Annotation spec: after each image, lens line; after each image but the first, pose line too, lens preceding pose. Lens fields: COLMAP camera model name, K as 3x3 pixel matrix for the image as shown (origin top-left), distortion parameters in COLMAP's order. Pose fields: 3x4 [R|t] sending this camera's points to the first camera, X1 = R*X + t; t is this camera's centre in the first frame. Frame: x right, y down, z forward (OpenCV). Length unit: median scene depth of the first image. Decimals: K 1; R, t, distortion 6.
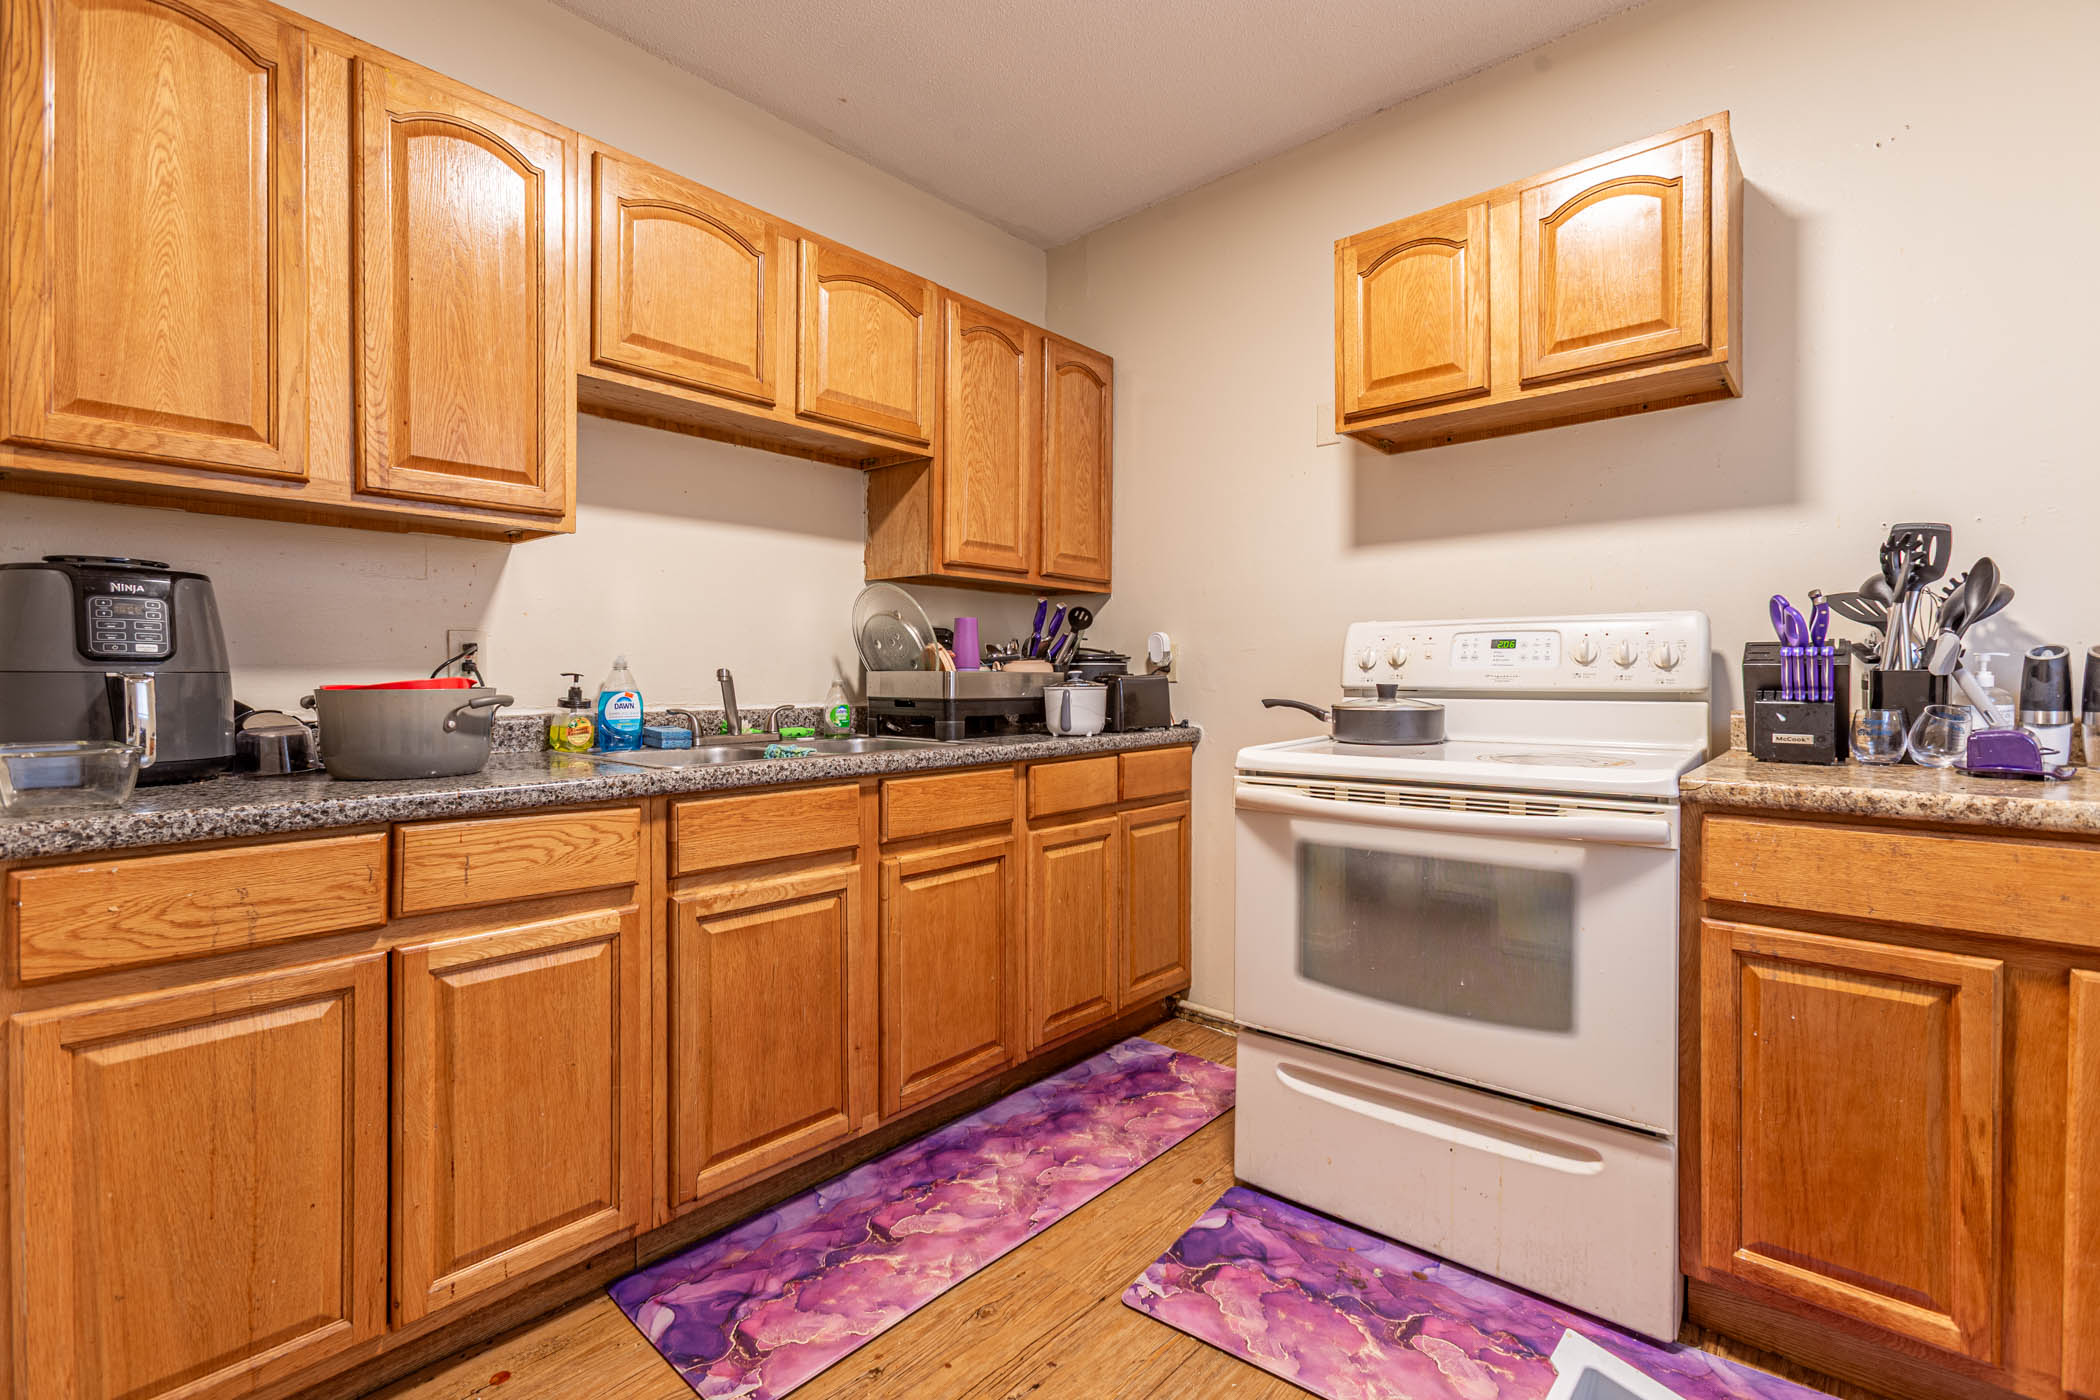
lens RADIAL K [[956.7, 0, 1044.4], [0, 956.7, 686.0], [0, 0, 1]] dist [0.004785, 0.001413]
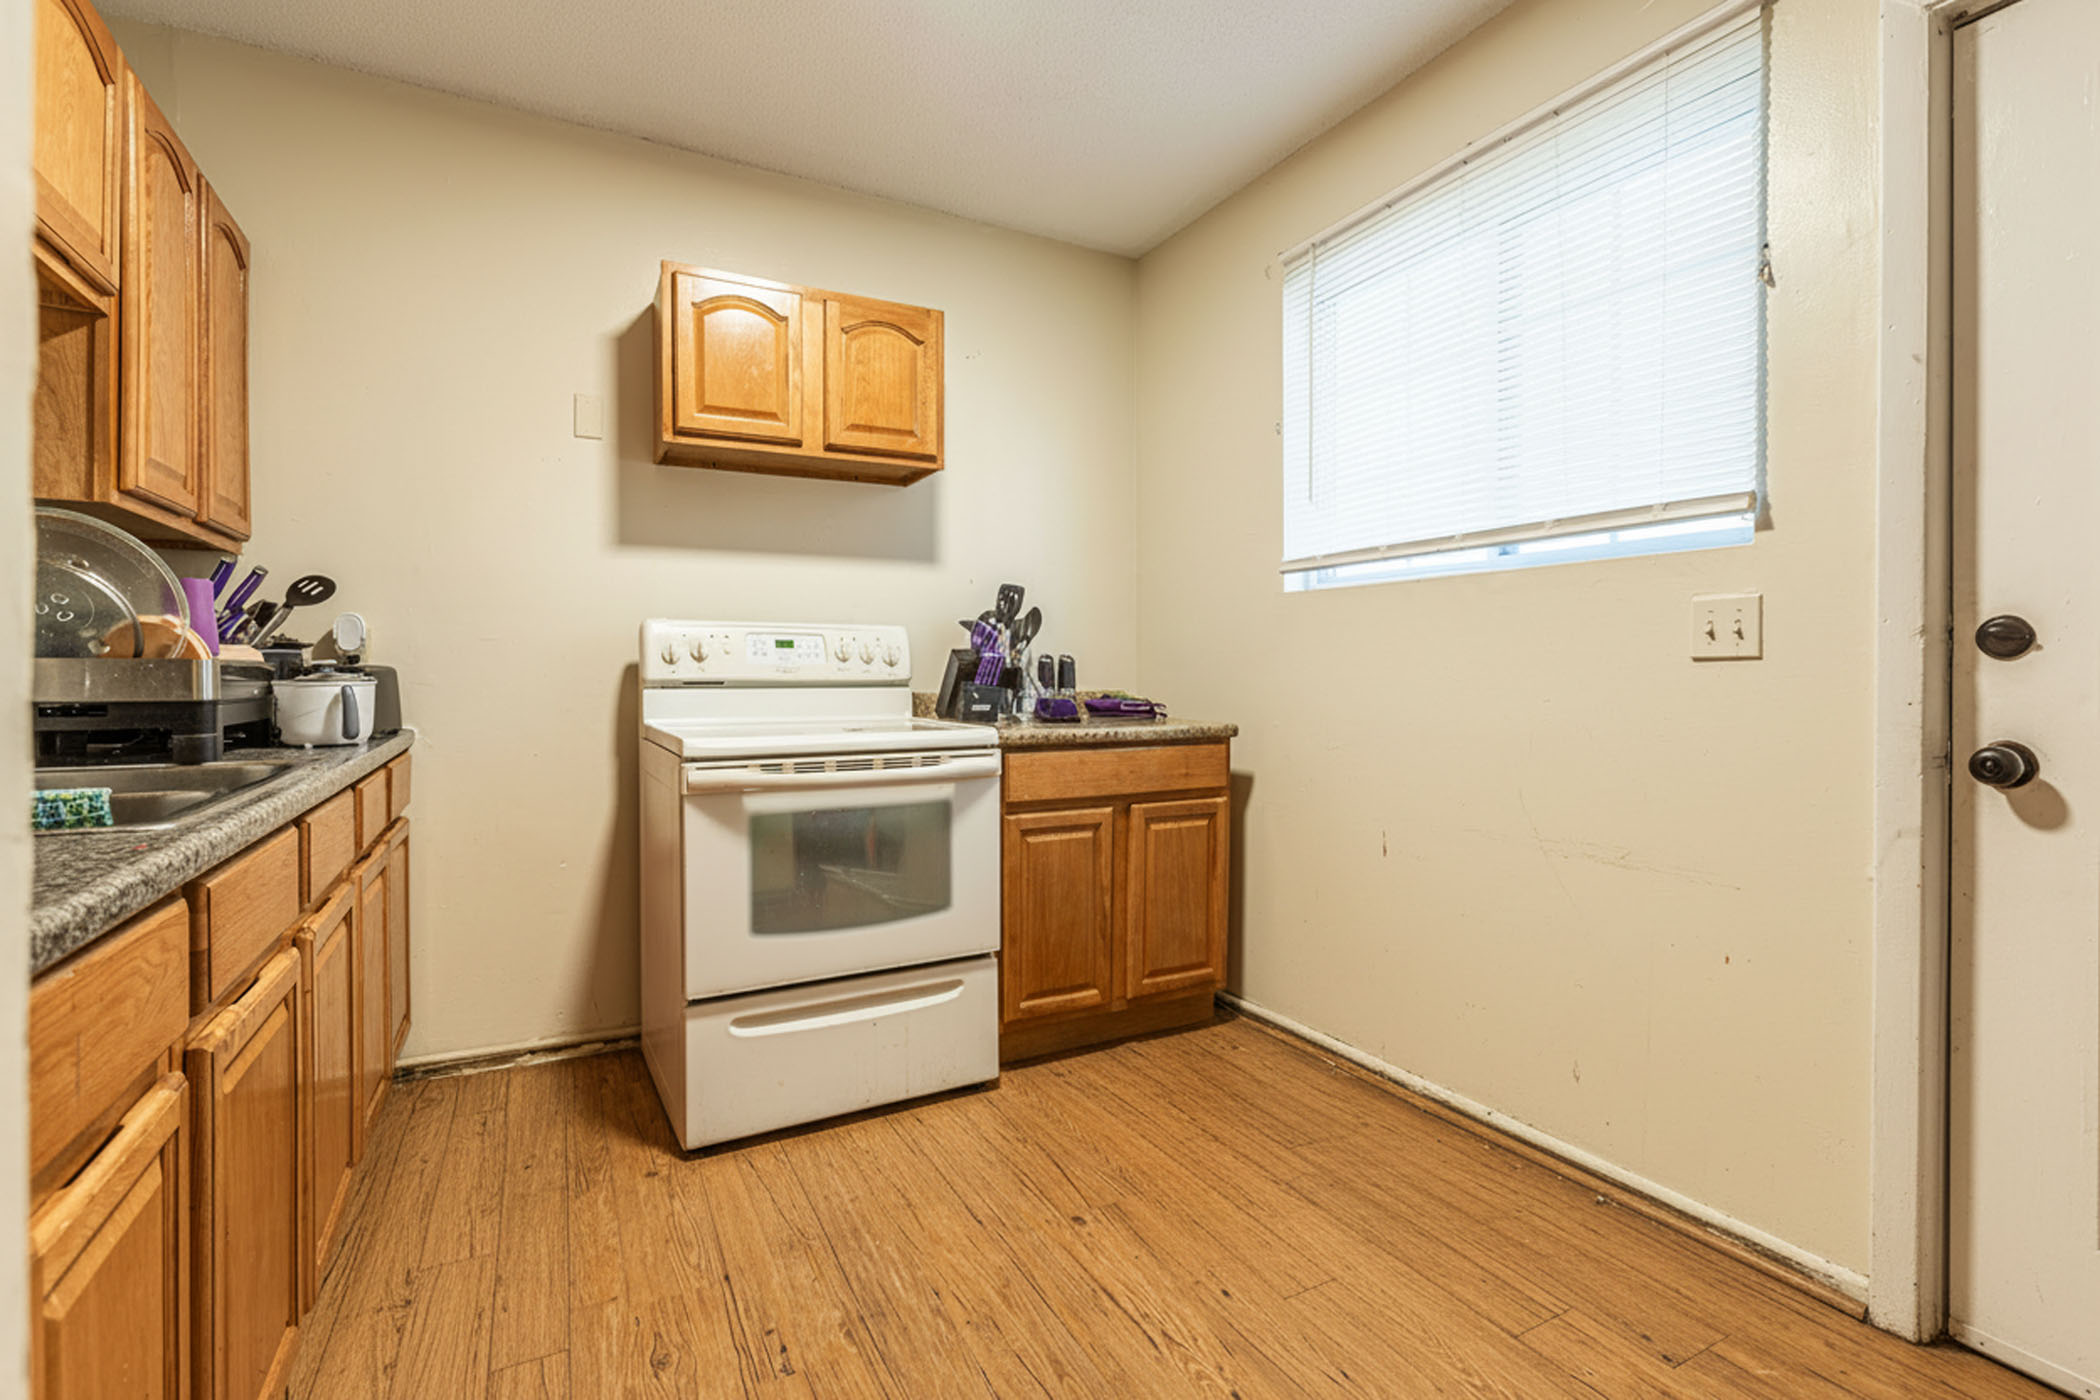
lens RADIAL K [[956.7, 0, 1049.3], [0, 956.7, 685.5], [0, 0, 1]] dist [0.004785, 0.001413]
pose [[0.340280, -0.011196, 0.940258, -0.781520], [0.006676, 0.999933, 0.009490, 0.001481], [-0.940301, 0.003048, 0.340331, 0.331781]]
